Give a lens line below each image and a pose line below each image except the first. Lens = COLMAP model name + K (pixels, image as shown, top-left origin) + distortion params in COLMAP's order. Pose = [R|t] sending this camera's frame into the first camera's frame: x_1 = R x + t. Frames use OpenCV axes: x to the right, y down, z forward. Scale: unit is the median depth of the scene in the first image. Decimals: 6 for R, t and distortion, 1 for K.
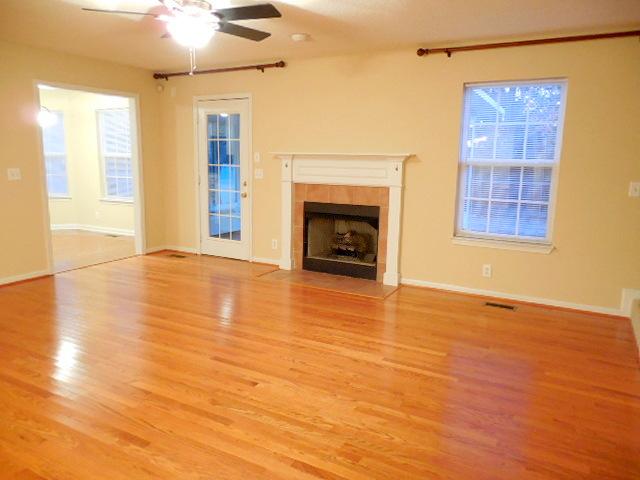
lens RADIAL K [[524.7, 0, 320.0], [0, 524.7, 240.0], [0, 0, 1]] dist [0.030366, -0.003000]
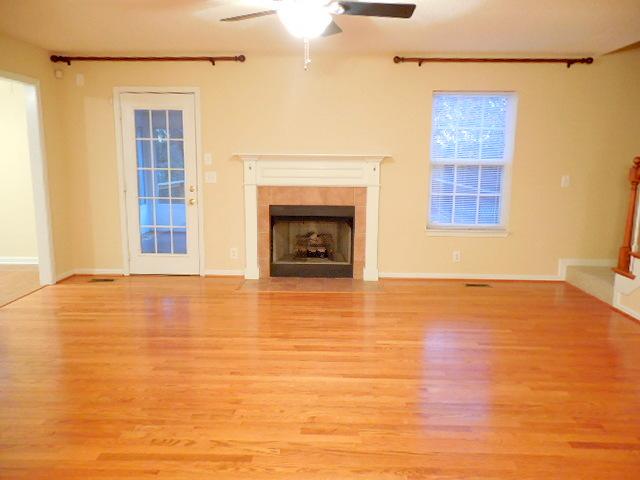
lens RADIAL K [[524.7, 0, 320.0], [0, 524.7, 240.0], [0, 0, 1]] dist [0.030366, -0.003000]
pose [[0.869231, -0.087996, 0.486513, -0.429476], [0.085531, 0.995961, 0.027326, -0.029459], [-0.486952, 0.017859, 0.873246, 0.128412]]
